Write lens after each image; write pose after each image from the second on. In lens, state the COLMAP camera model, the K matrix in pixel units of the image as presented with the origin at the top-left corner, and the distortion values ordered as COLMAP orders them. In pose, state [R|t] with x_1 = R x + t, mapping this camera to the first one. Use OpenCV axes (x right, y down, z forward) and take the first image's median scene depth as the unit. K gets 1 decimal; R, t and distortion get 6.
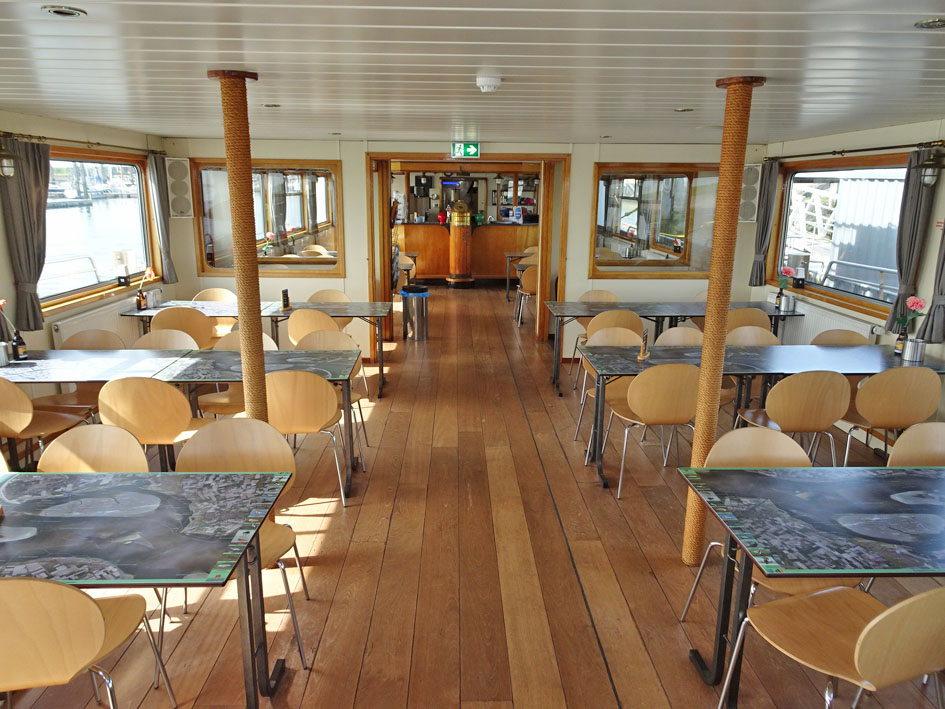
lens RADIAL K [[669.9, 0, 472.5], [0, 669.9, 354.5], [0, 0, 1]] dist [0.005871, 0.003071]
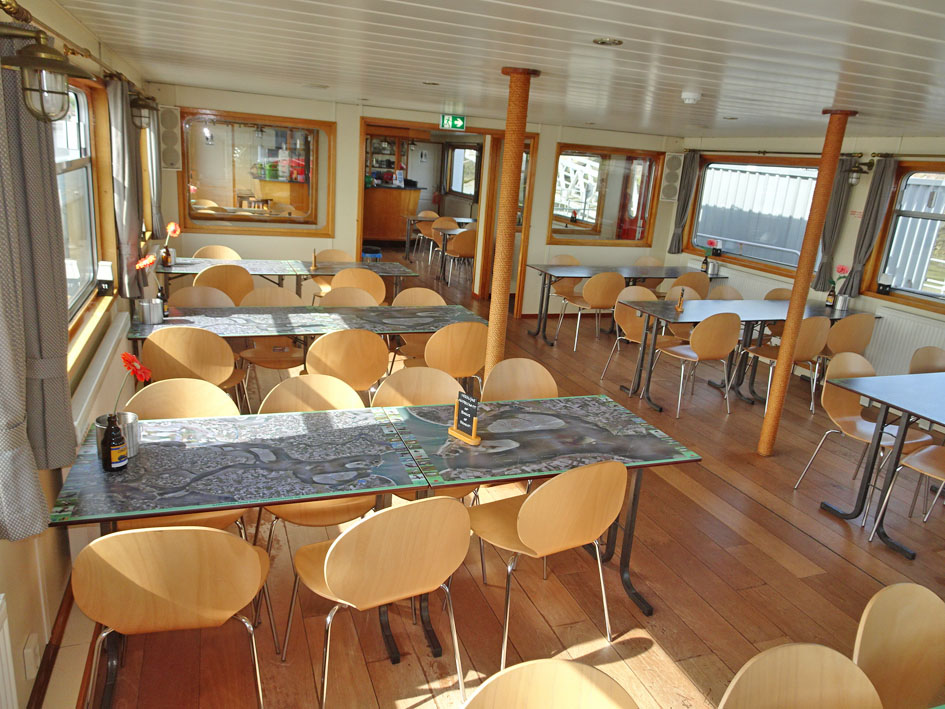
lens RADIAL K [[669.9, 0, 472.5], [0, 669.9, 354.5], [0, 0, 1]] dist [0.005871, 0.003071]
pose [[0.942752, -0.031124, 0.332040, -0.665558], [0.012404, 0.998219, 0.058350, 0.012960], [-0.333265, -0.050891, 0.941459, -0.094755]]
